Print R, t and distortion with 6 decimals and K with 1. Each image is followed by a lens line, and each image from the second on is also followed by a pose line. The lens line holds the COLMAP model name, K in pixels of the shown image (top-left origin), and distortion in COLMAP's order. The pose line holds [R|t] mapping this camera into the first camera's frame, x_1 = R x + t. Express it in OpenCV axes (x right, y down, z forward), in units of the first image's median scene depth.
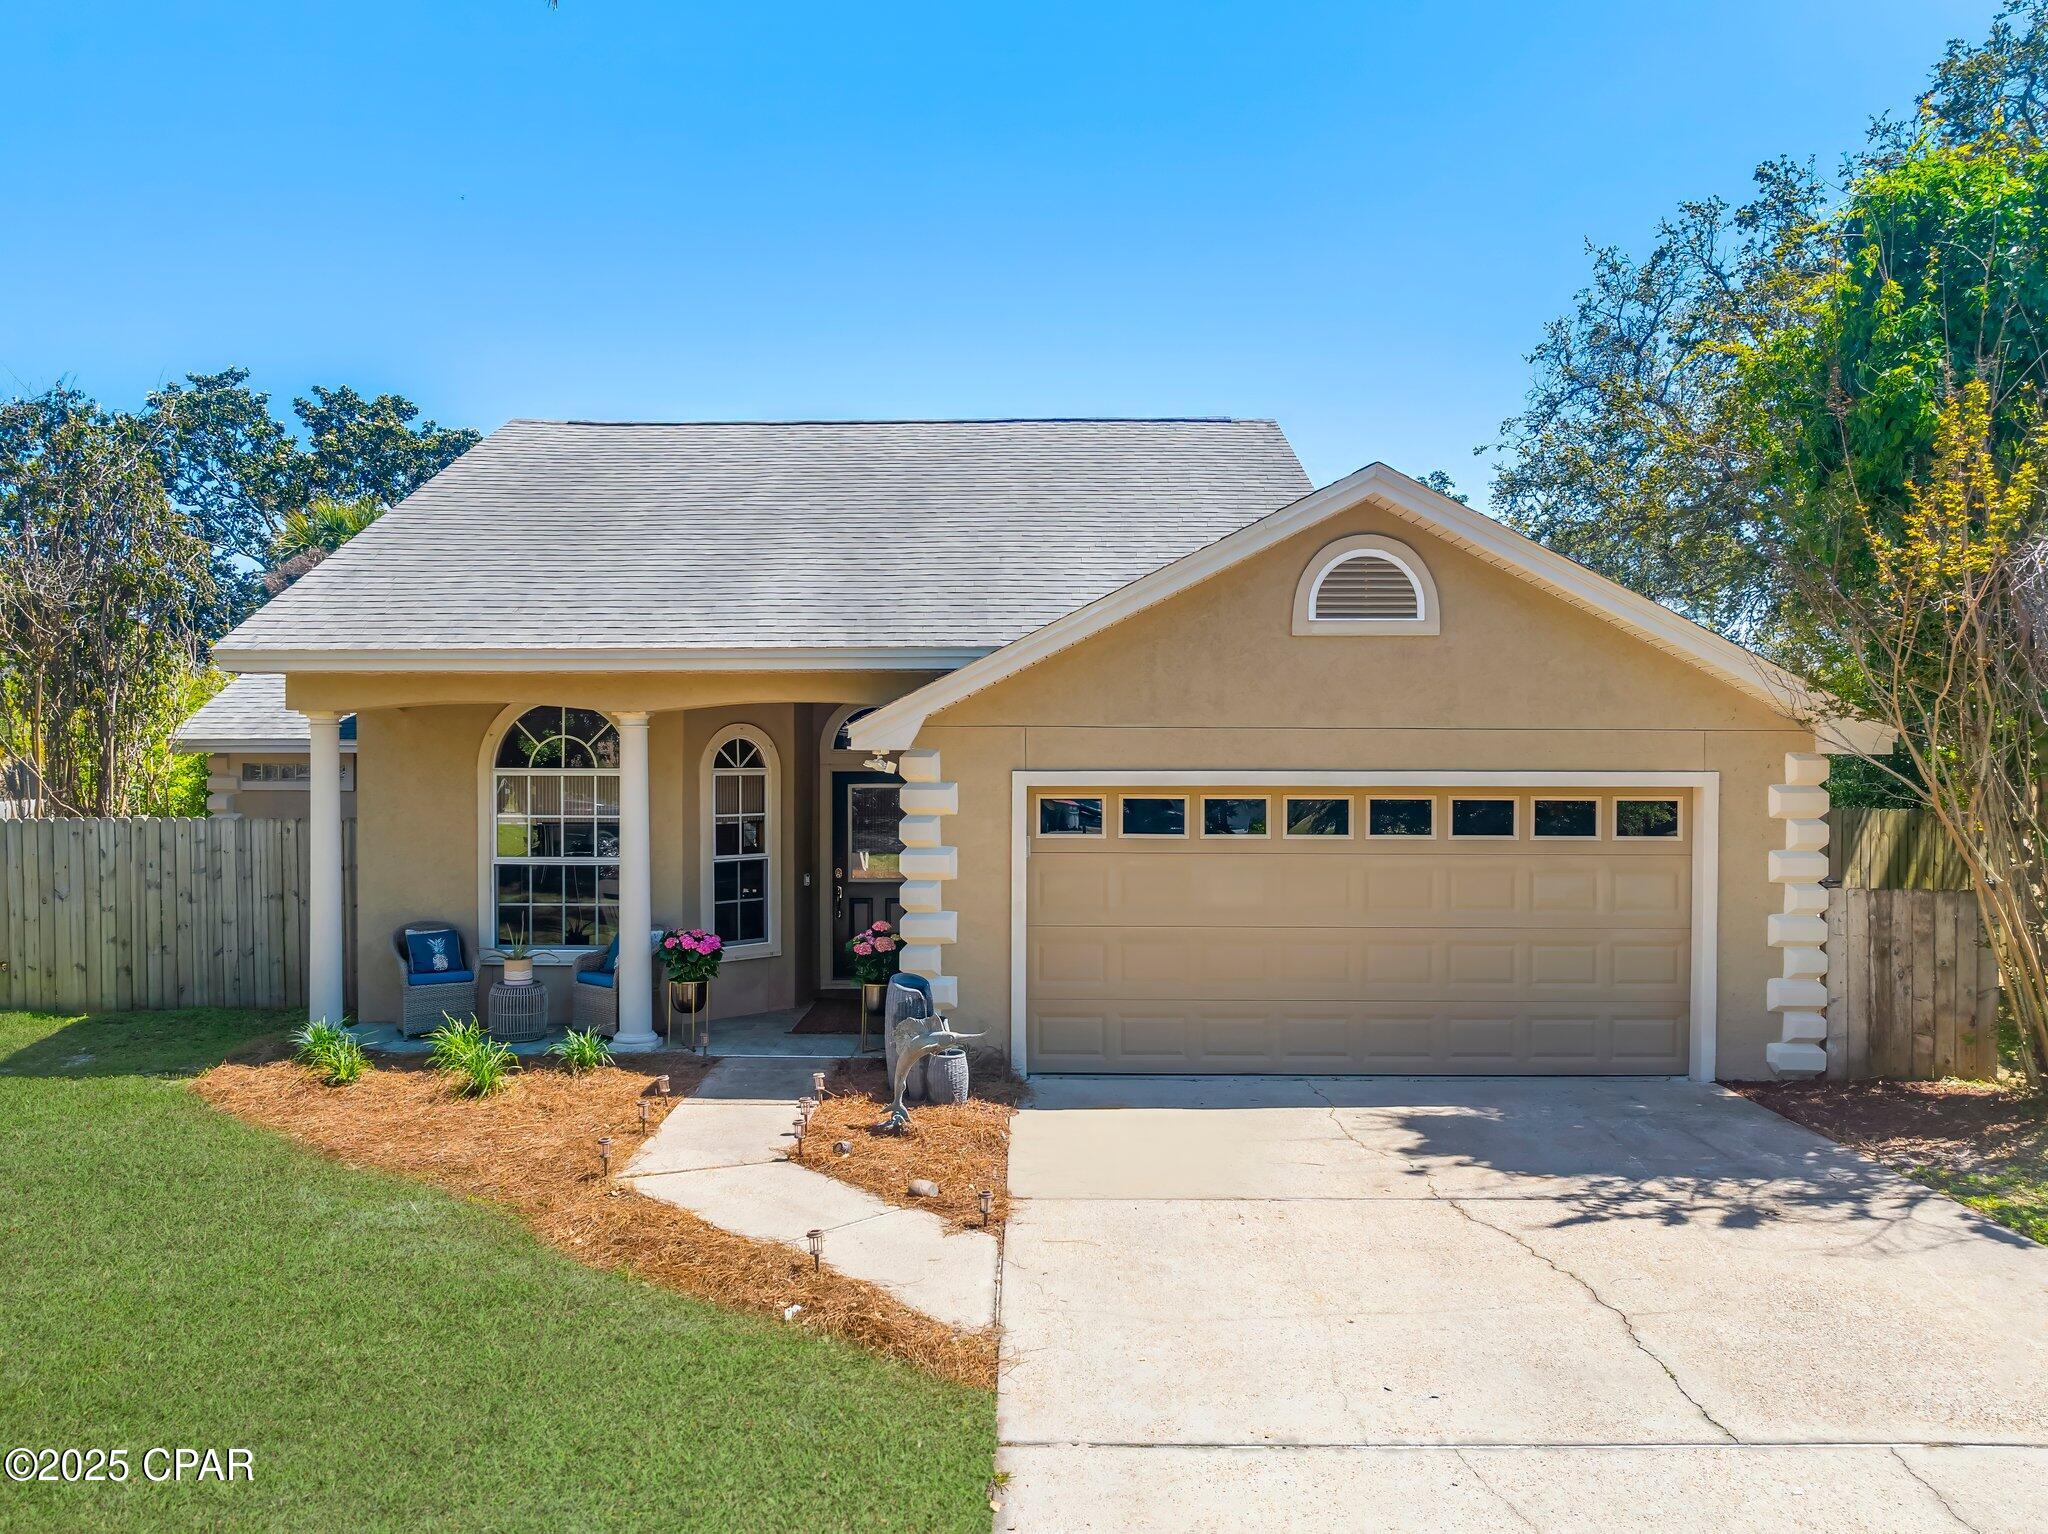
lens RADIAL K [[1448.3, 0, 1024.0], [0, 1448.3, 767.0], [0, 0, 1]] dist [-0.039256, 0.001196]
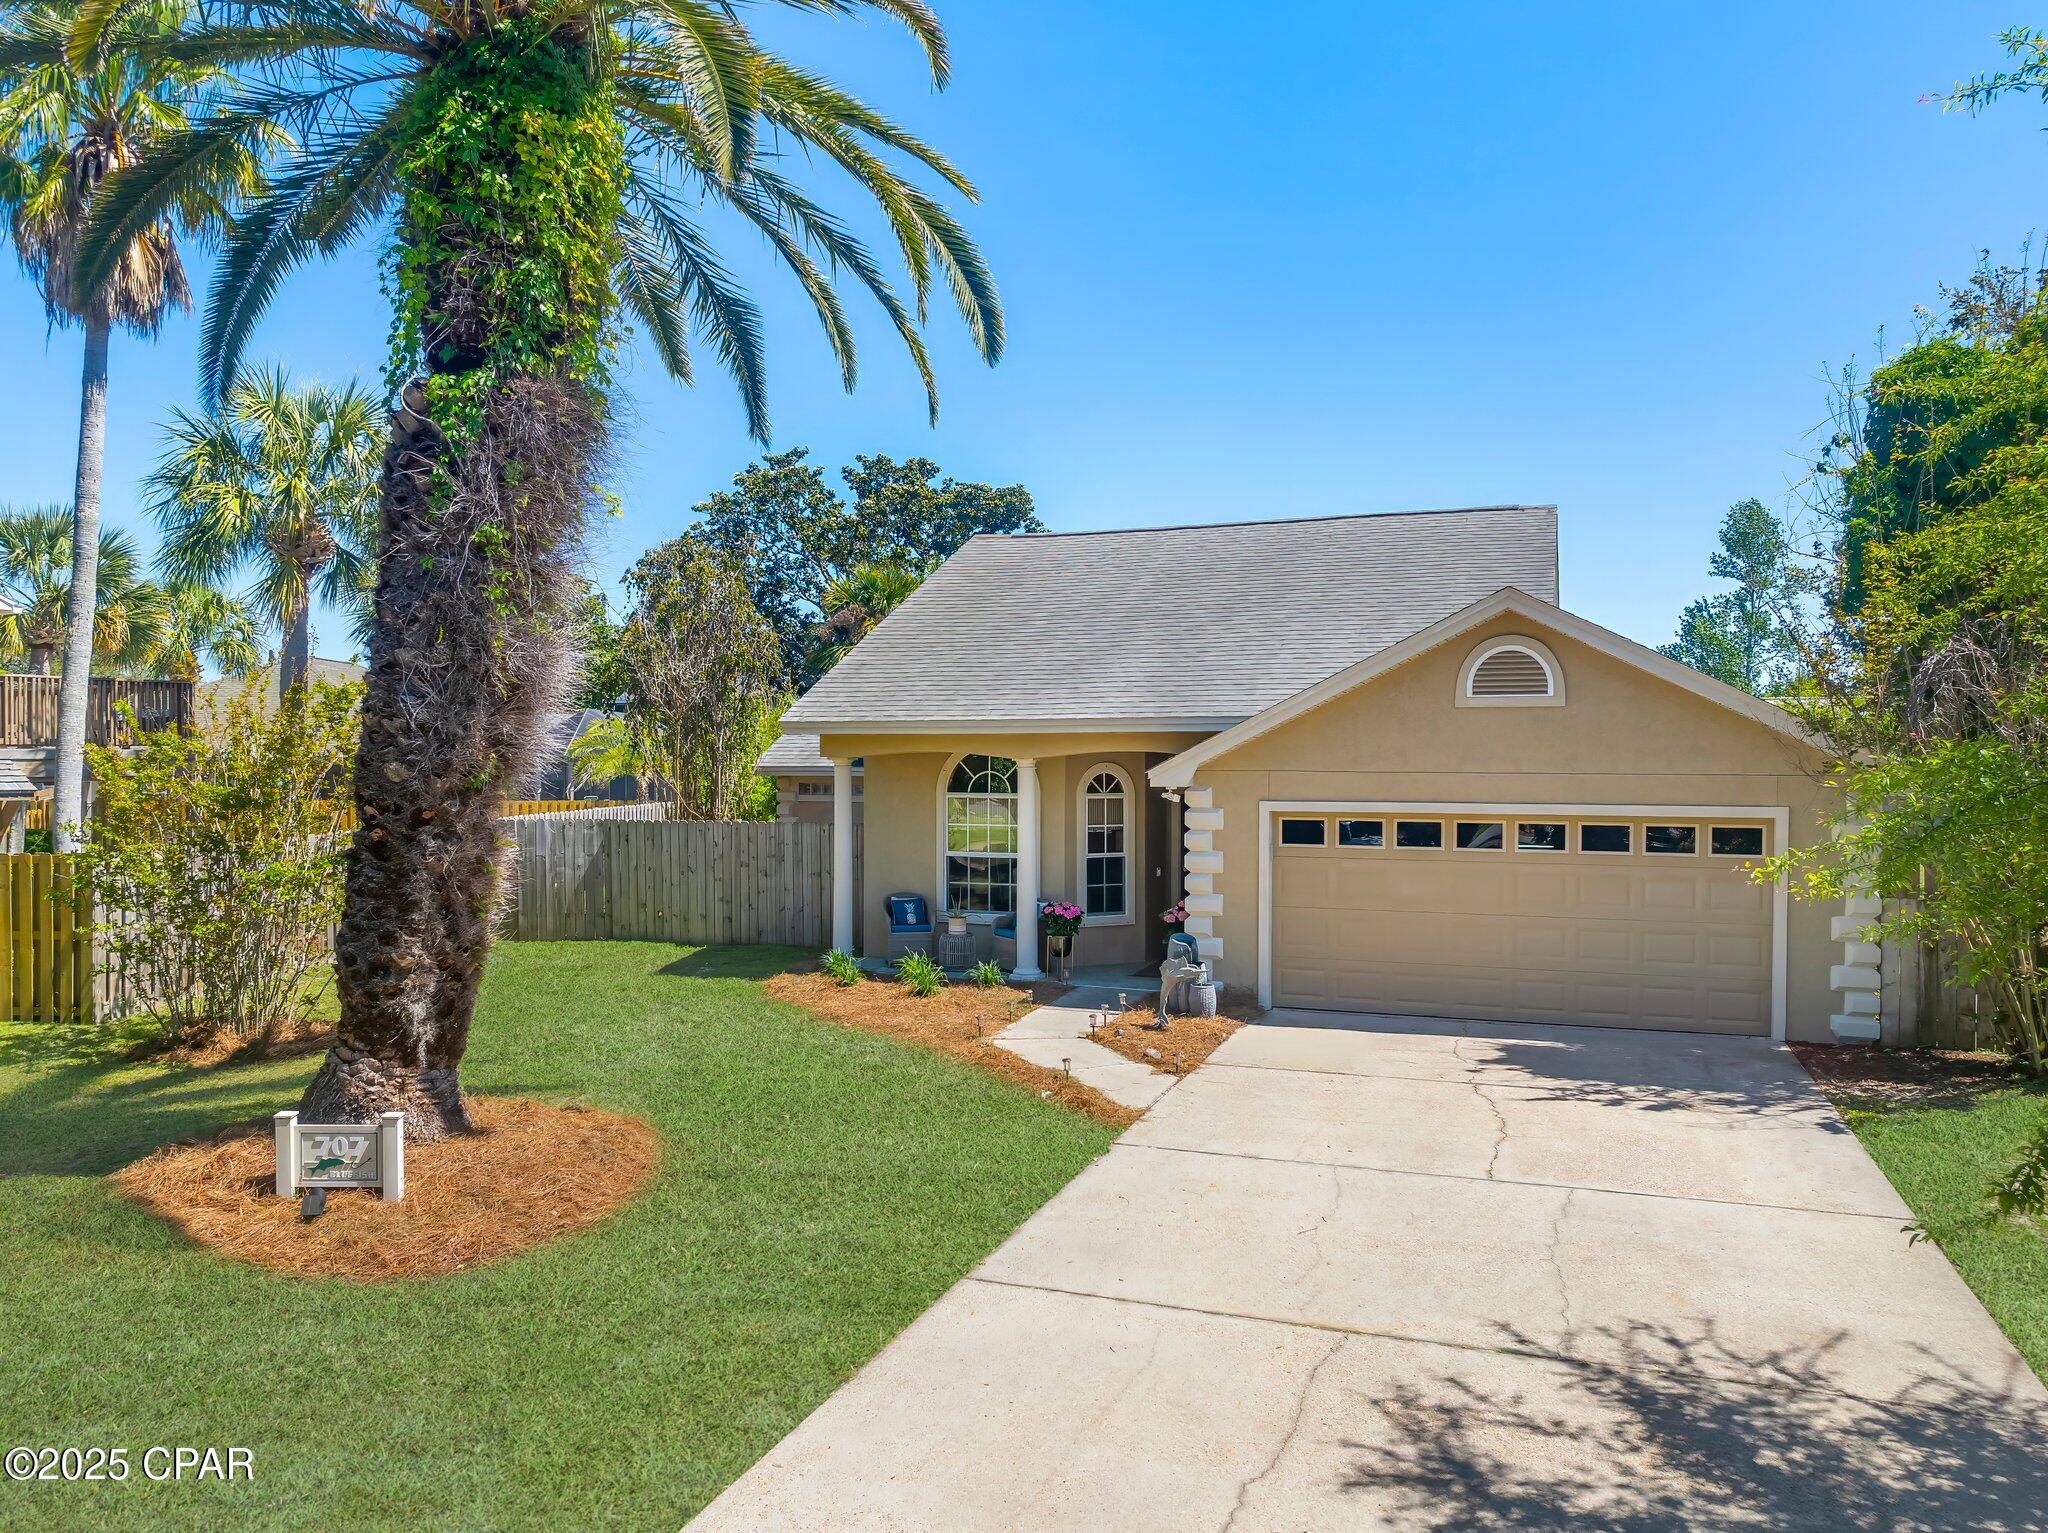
lens RADIAL K [[1422.2, 0, 1024.0], [0, 1422.2, 766.5], [0, 0, 1]] dist [-0.038201, -0.002168]
pose [[0.940017, 0.001891, -0.341123, 0.237724], [-0.002097, 0.999998, -0.000233, -0.028780], [0.341121, 0.000934, 0.940019, -0.409417]]
